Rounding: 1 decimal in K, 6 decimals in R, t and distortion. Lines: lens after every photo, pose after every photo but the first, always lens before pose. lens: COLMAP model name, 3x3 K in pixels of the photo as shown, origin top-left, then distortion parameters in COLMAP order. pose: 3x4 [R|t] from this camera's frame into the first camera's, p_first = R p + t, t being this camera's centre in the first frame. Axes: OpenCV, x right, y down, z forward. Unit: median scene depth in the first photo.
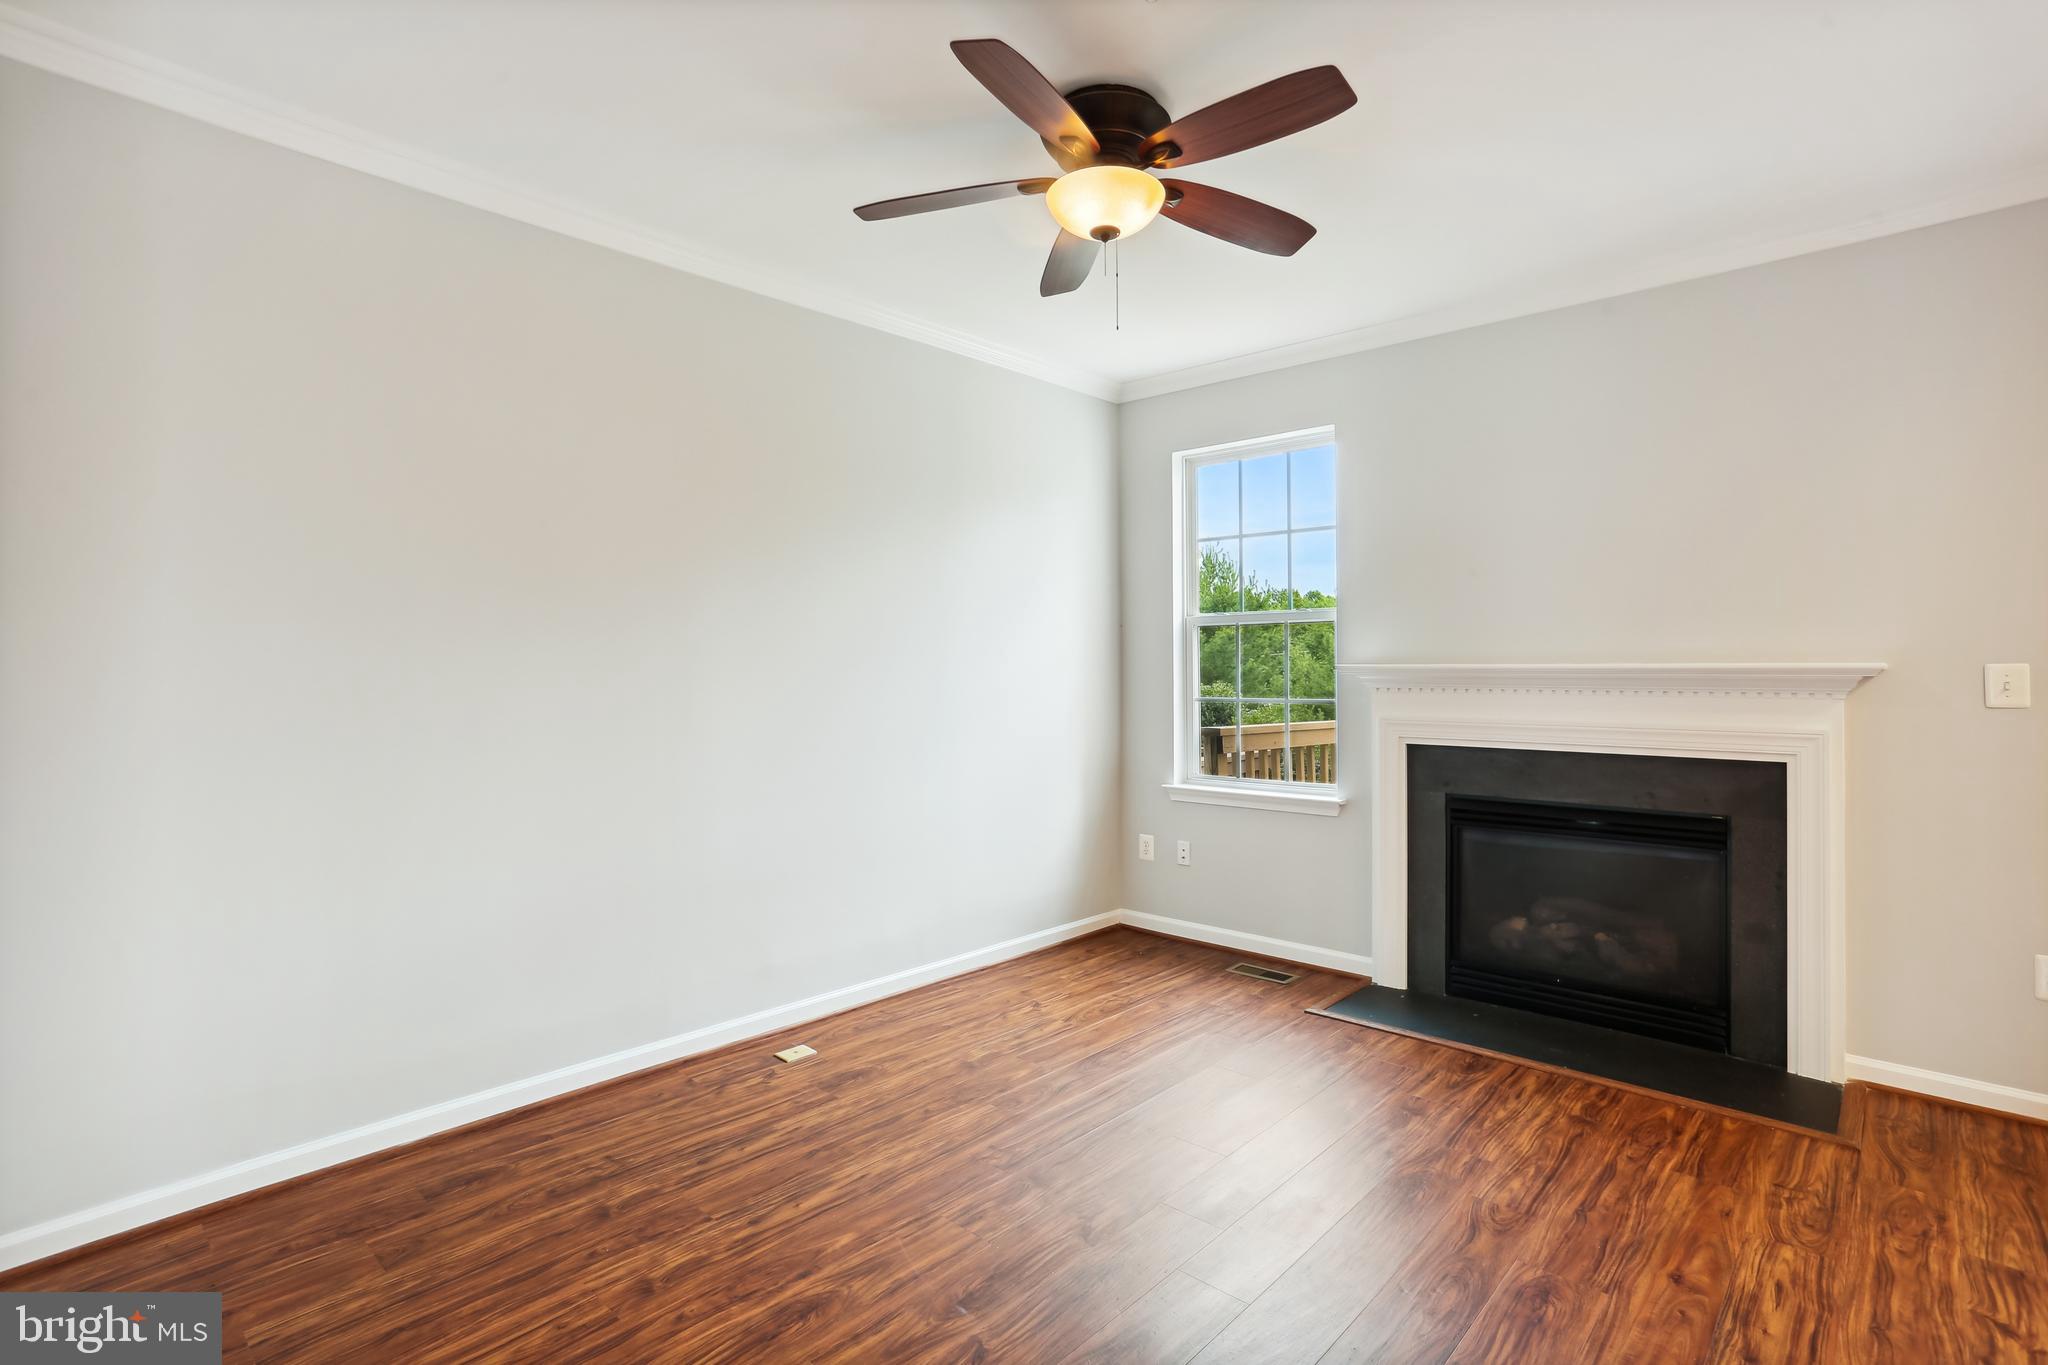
lens RADIAL K [[992.2, 0, 1015.1], [0, 992.2, 657.8], [0, 0, 1]] dist [-0.060888, 0.035659]
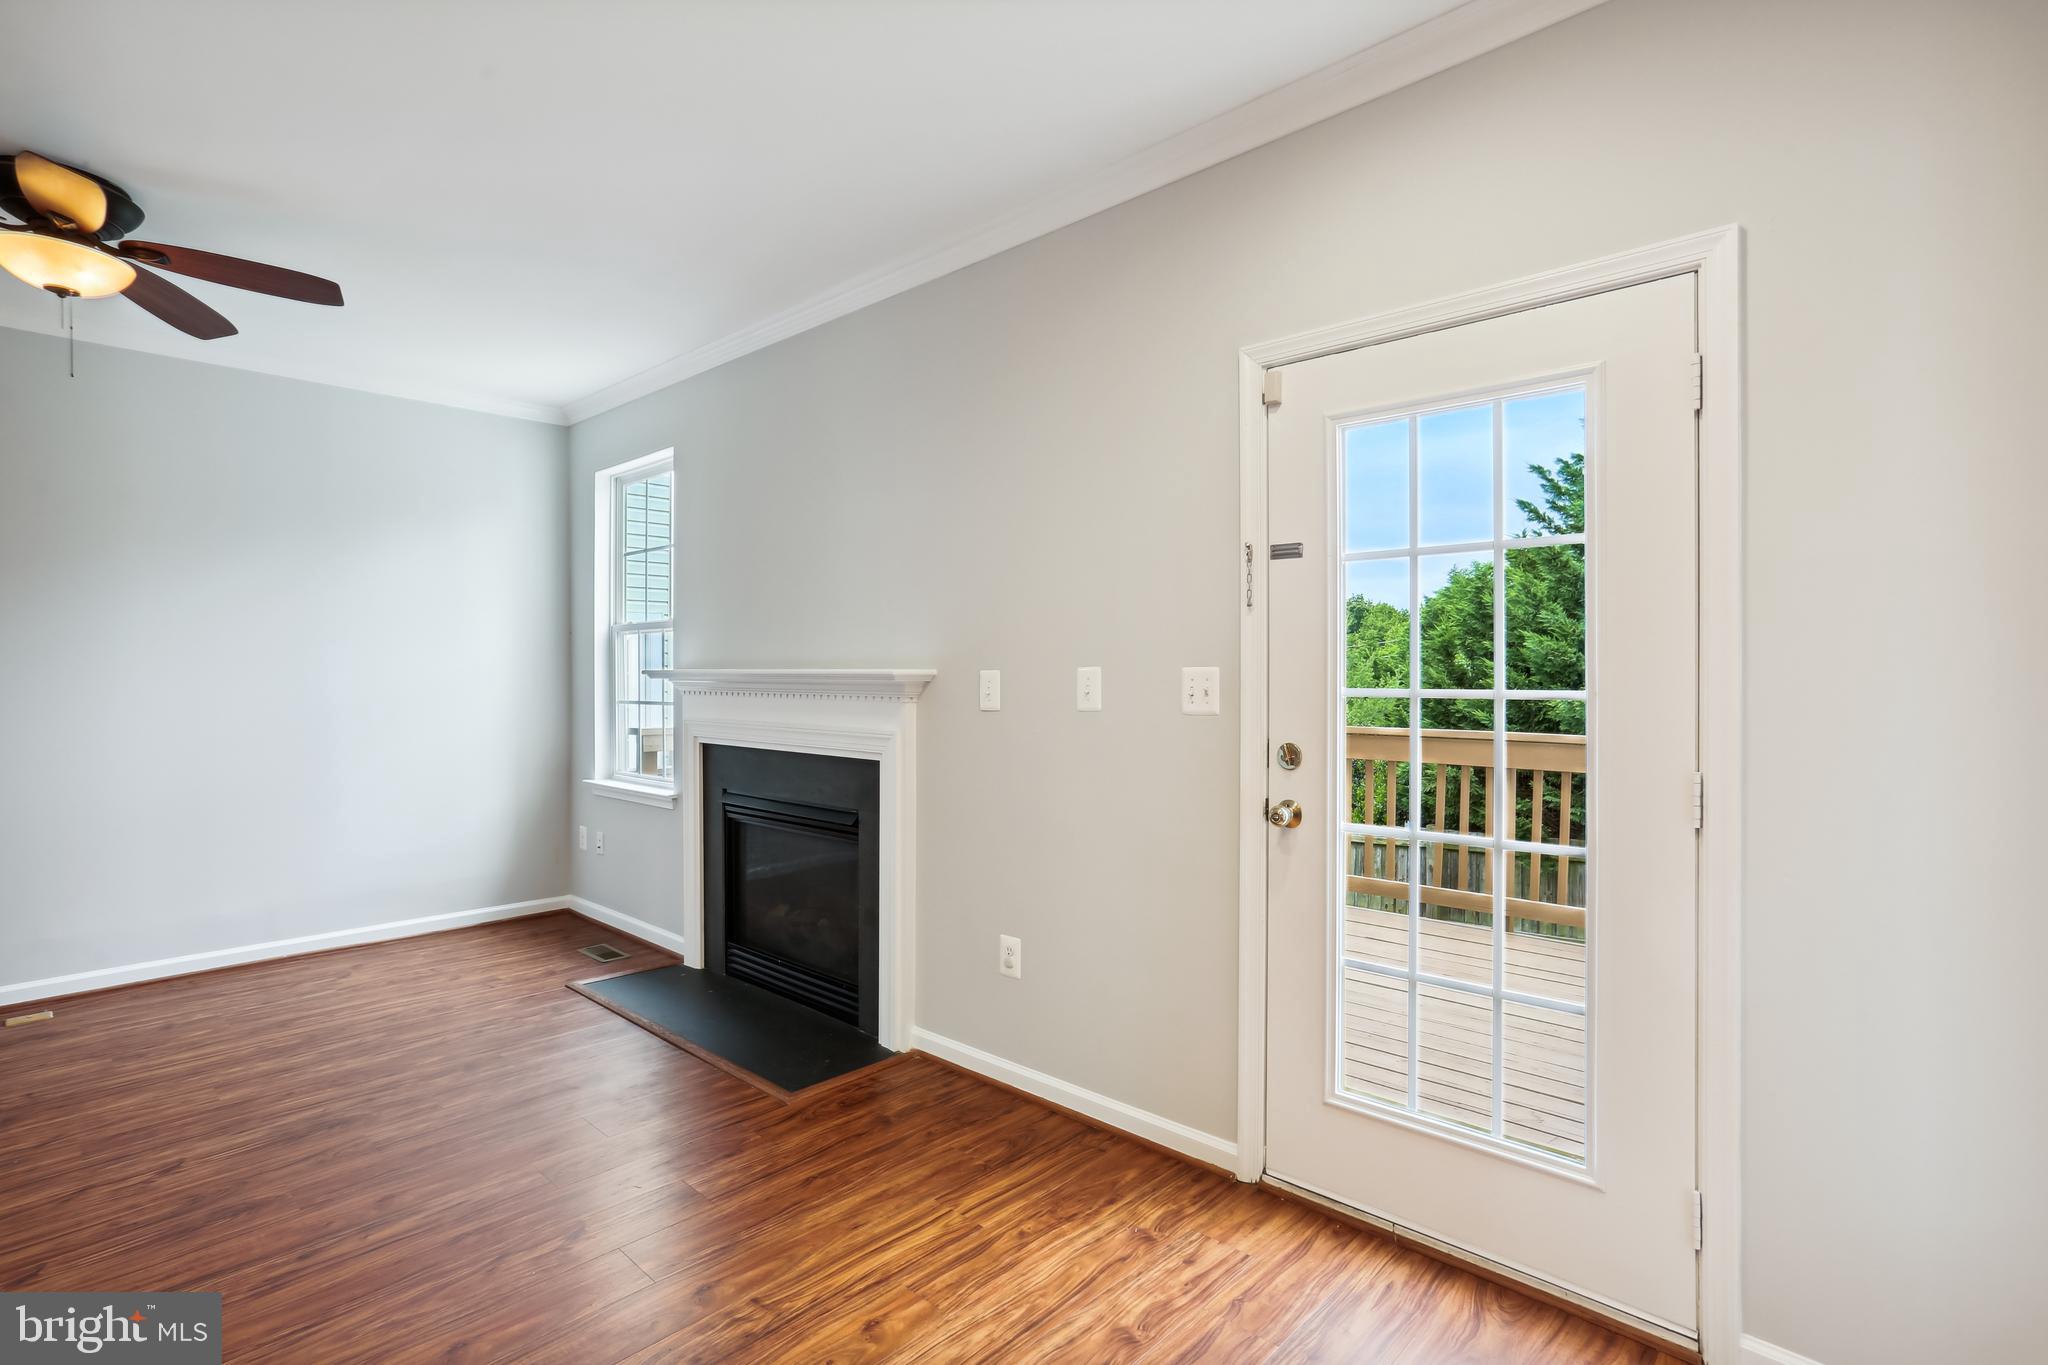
lens RADIAL K [[989.9, 0, 1015.4], [0, 989.9, 675.7], [0, 0, 1]] dist [-0.044487, 0.033493]
pose [[0.999961, 0.002100, -0.008526, 0.898763], [-0.001974, 0.999888, 0.014829, -0.003590], [0.008556, -0.014811, 0.999854, -0.098279]]
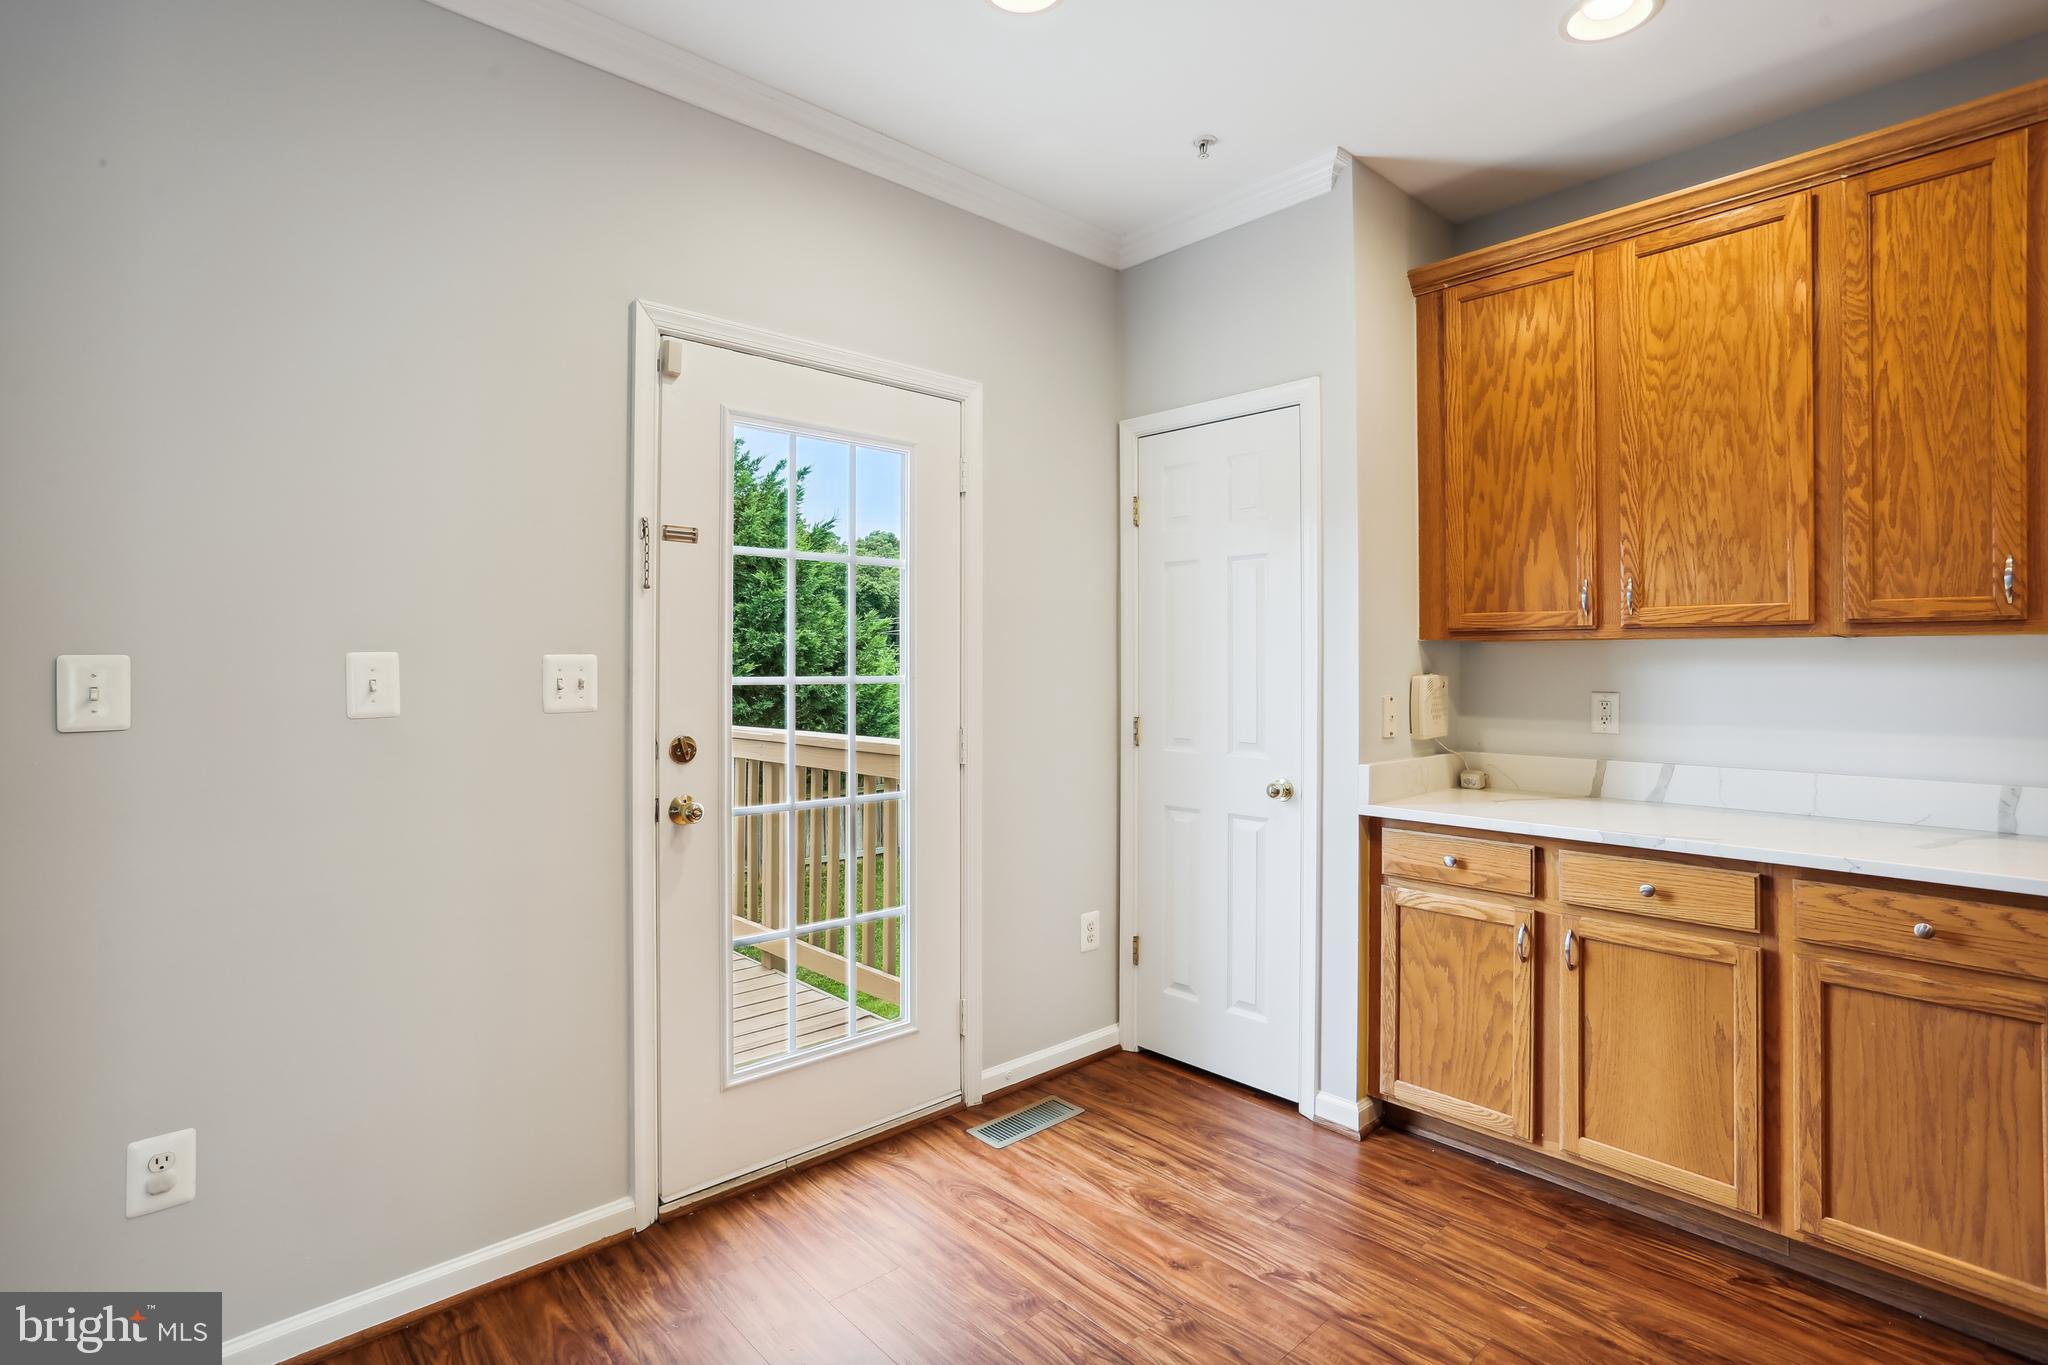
lens RADIAL K [[993.6, 0, 1009.5], [0, 993.6, 652.8], [0, 0, 1]] dist [-0.056340, 0.033442]
pose [[0.083465, 0.013596, 0.996418, 0.417116], [-0.014638, 0.999816, -0.012416, 0.003748], [-0.996403, -0.013549, 0.083648, 0.347290]]
